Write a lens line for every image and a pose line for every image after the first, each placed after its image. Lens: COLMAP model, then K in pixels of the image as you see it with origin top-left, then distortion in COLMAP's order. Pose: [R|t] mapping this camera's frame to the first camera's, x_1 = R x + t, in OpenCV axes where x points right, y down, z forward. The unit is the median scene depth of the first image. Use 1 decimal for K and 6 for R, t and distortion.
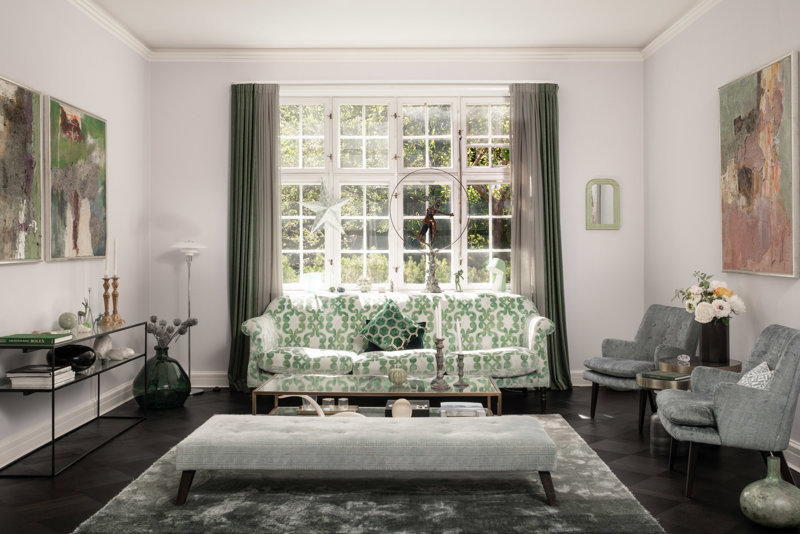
lens RADIAL K [[813.1, 0, 403.8], [0, 813.1, 265.3], [0, 0, 1]] dist [-0.064073, 0.000000]
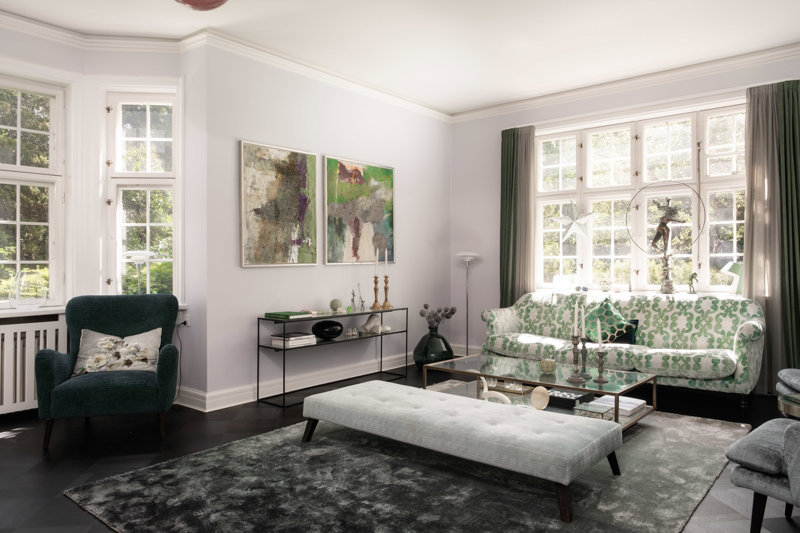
lens RADIAL K [[554.4, 0, 402.4], [0, 554.4, 265.9], [0, 0, 1]] dist [-0.041914, 0.003463]
pose [[0.769331, -0.001285, -0.638849, 0.266783], [-0.003706, 0.999972, -0.006473, 0.002667], [0.638839, 0.007348, 0.769305, 0.228608]]
